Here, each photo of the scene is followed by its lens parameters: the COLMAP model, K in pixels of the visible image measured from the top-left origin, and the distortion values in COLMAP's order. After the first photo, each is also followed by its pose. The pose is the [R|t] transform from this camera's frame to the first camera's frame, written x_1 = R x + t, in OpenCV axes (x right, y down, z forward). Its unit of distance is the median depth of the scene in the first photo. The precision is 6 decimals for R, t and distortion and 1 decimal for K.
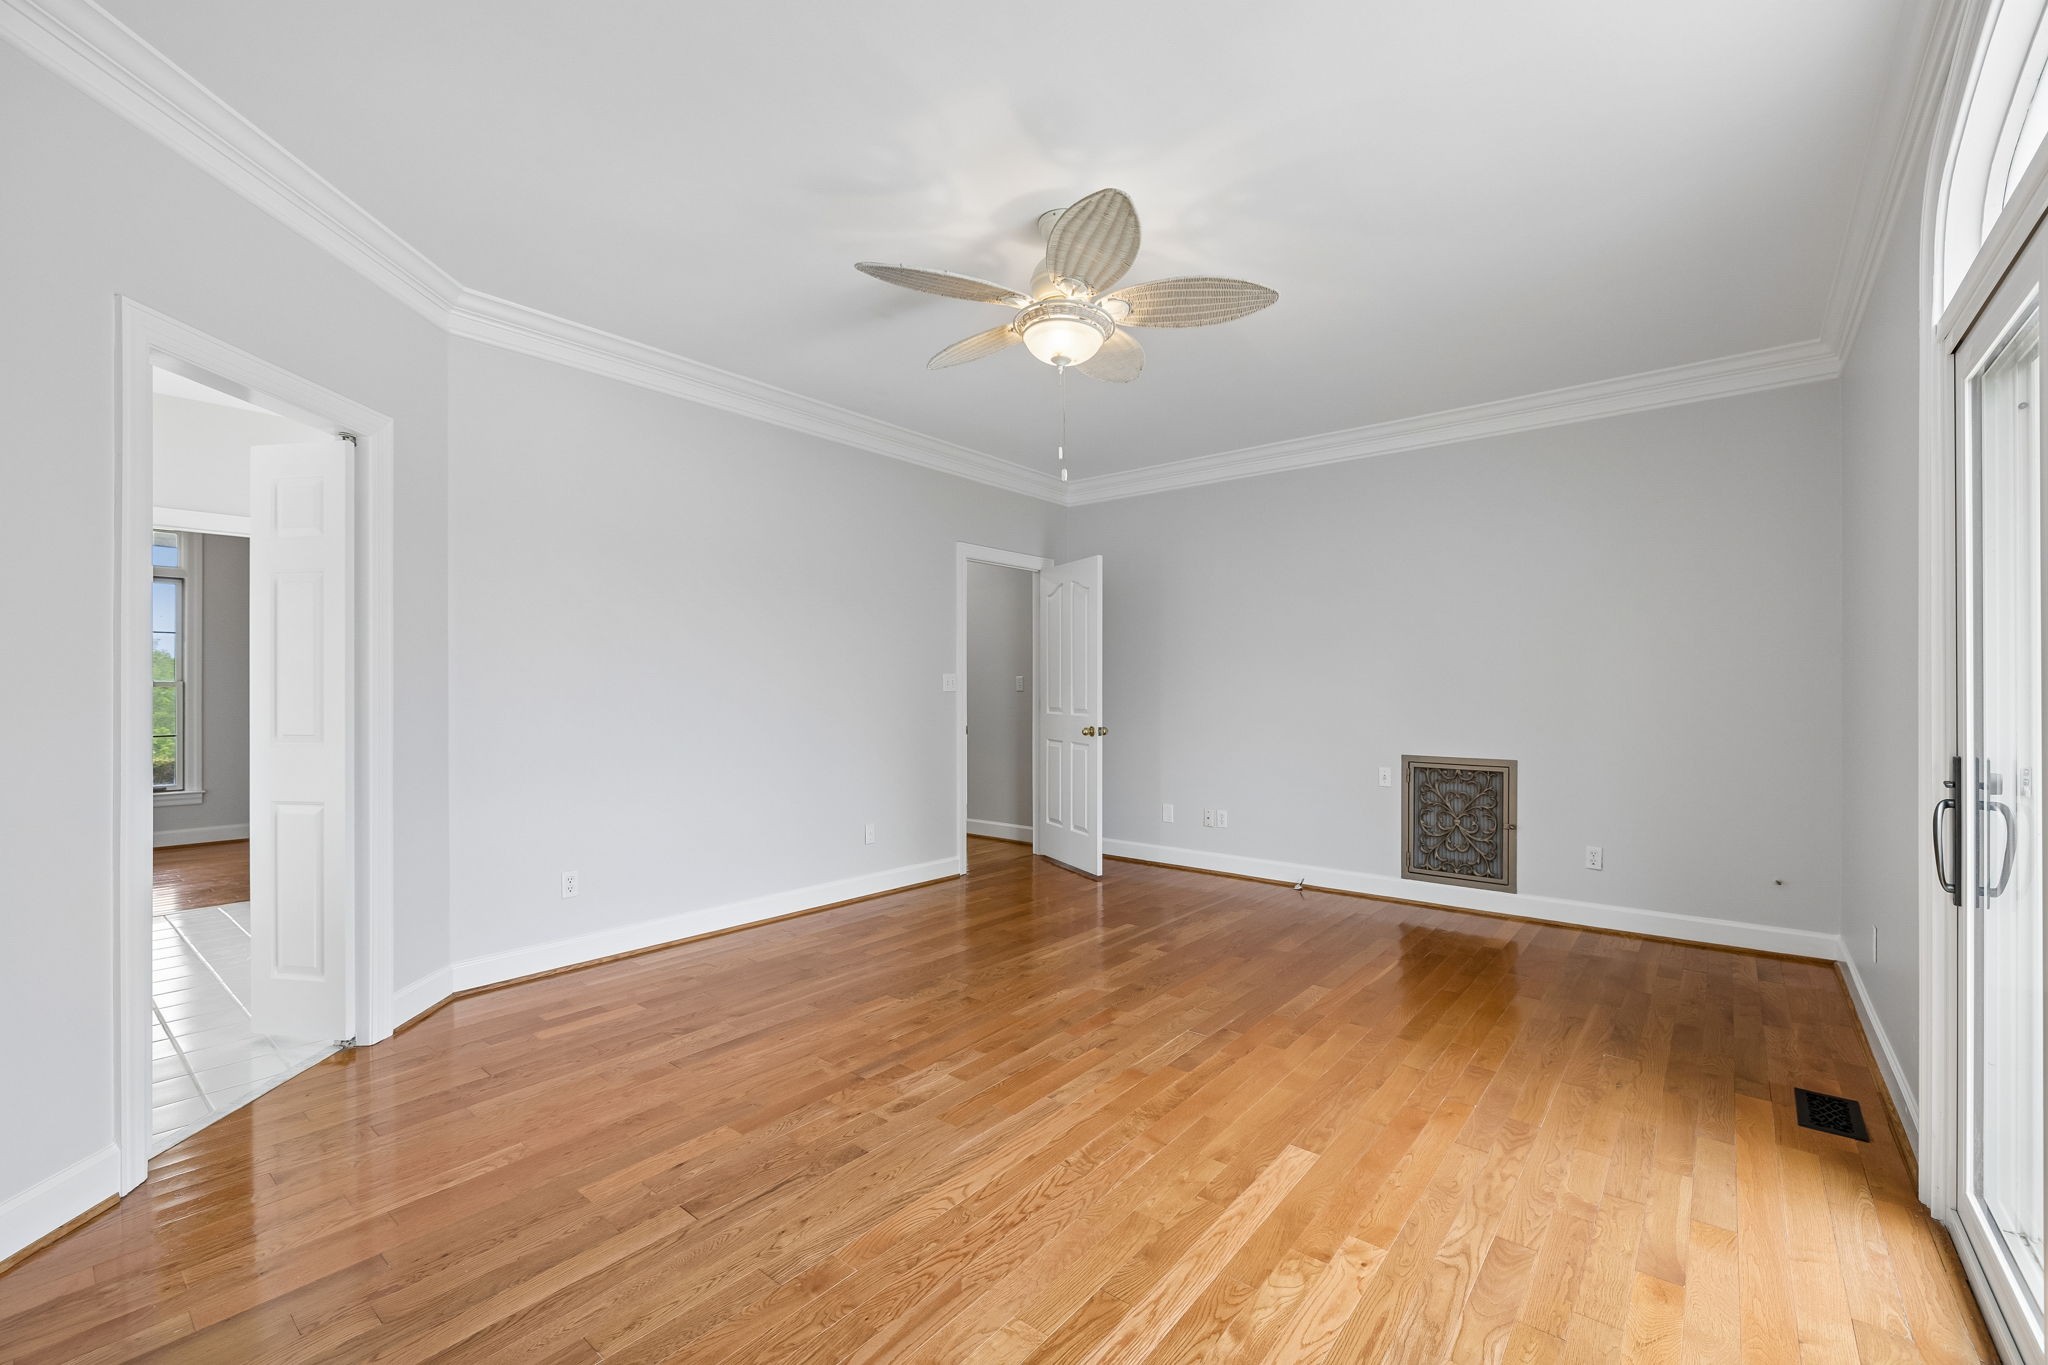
lens RADIAL K [[858.3, 0, 1024.0], [0, 858.3, 682.5], [0, 0, 1]] dist [-0.000688, -0.000111]
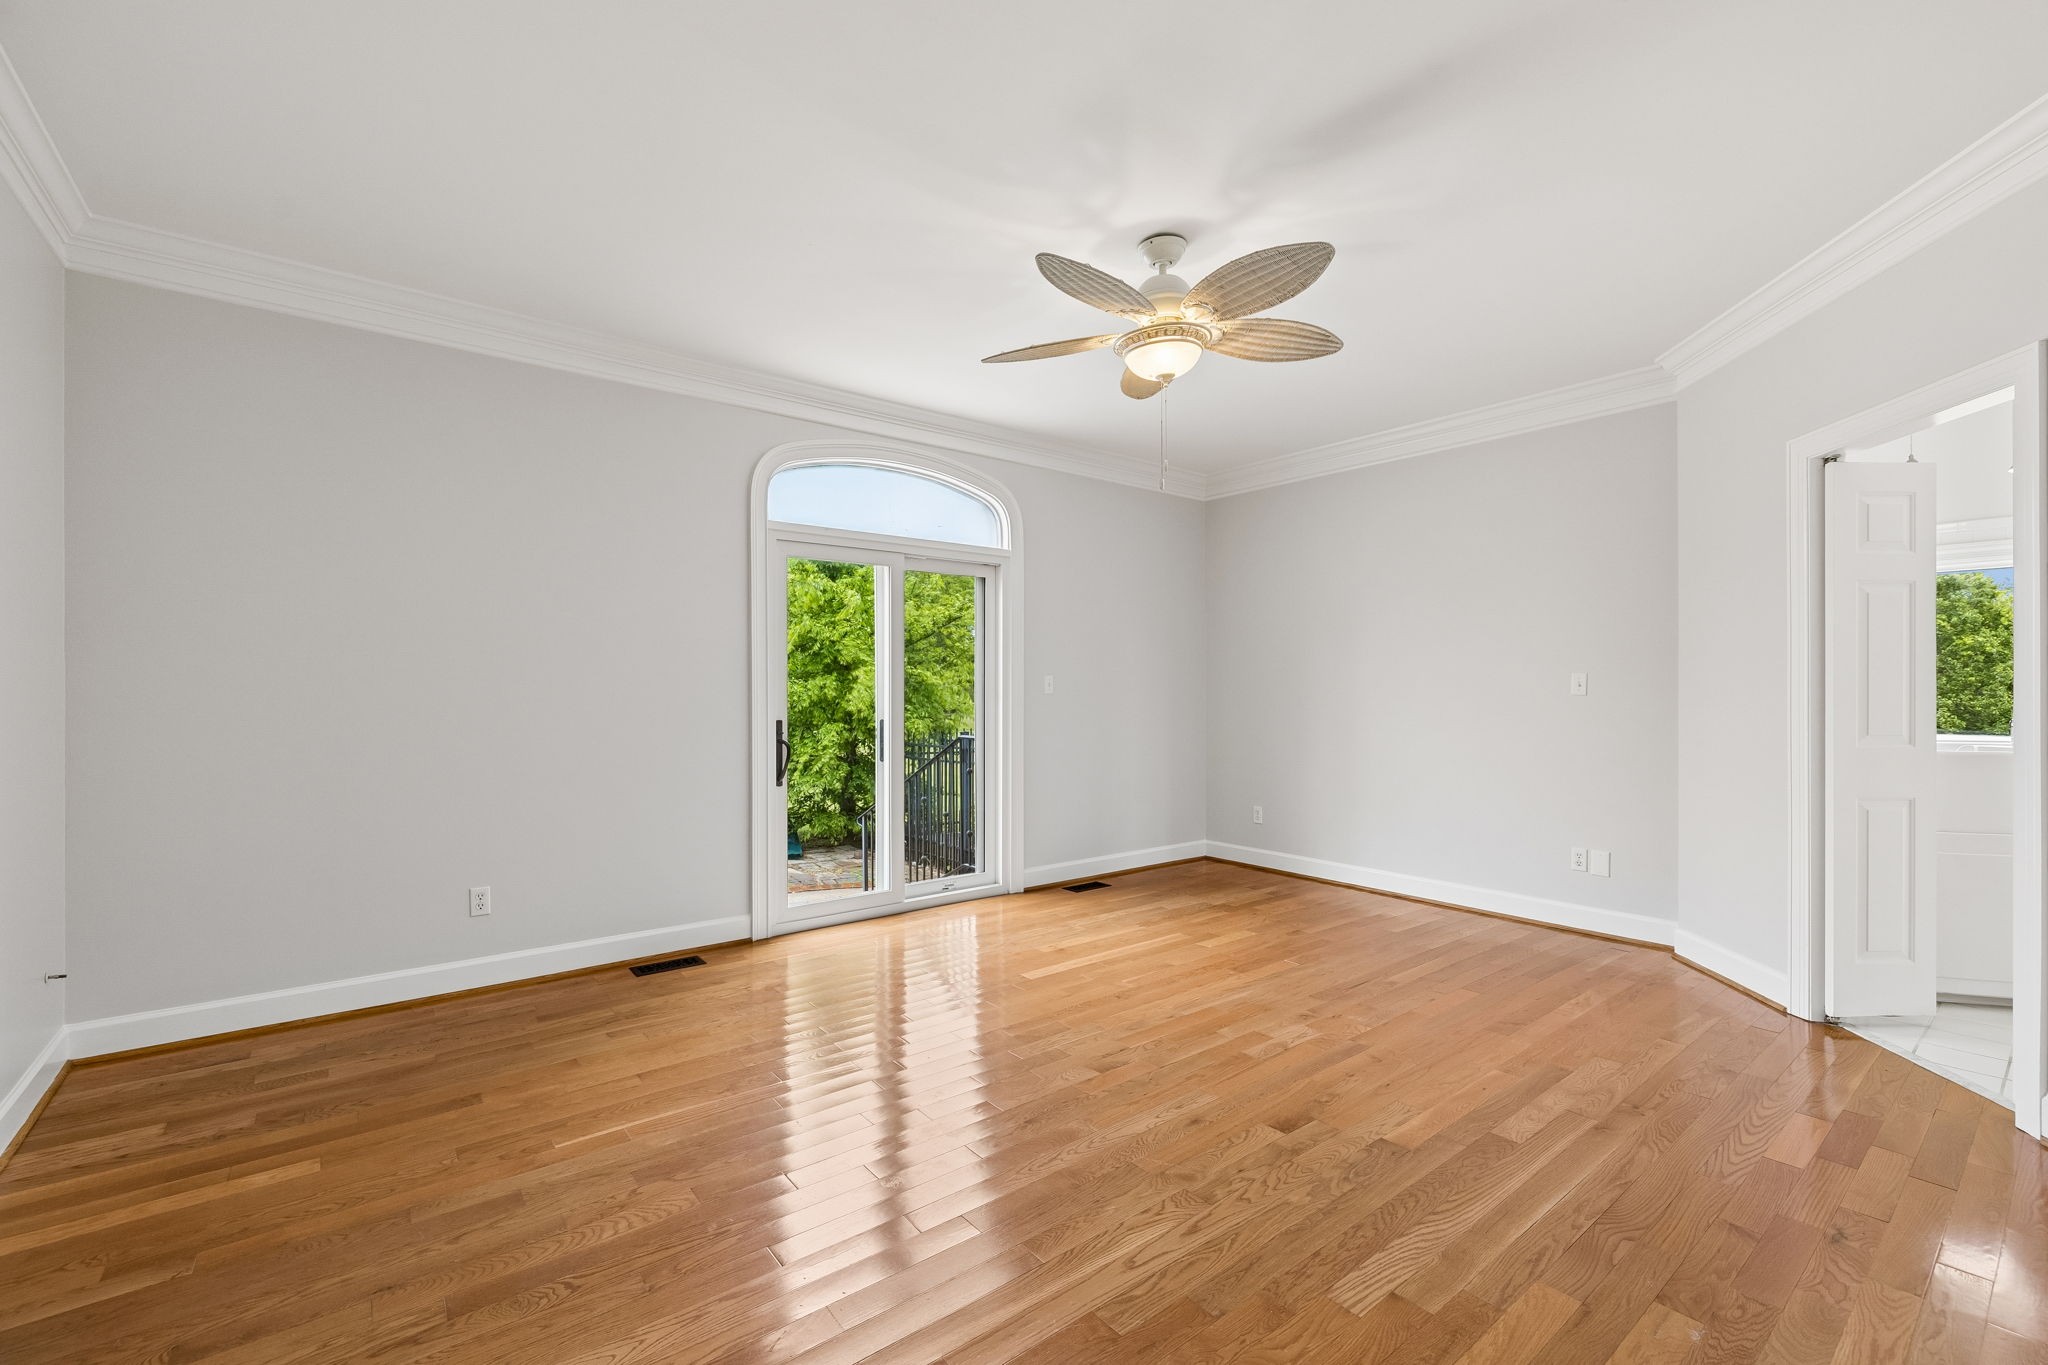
lens RADIAL K [[858.3, 0, 1024.0], [0, 858.3, 682.5], [0, 0, 1]] dist [-0.000688, -0.000111]
pose [[-0.976735, 0.000729, 0.214449, -0.009106], [-0.001321, 0.999955, -0.009413, 0.009429], [-0.214446, -0.009477, -0.976690, 1.852644]]
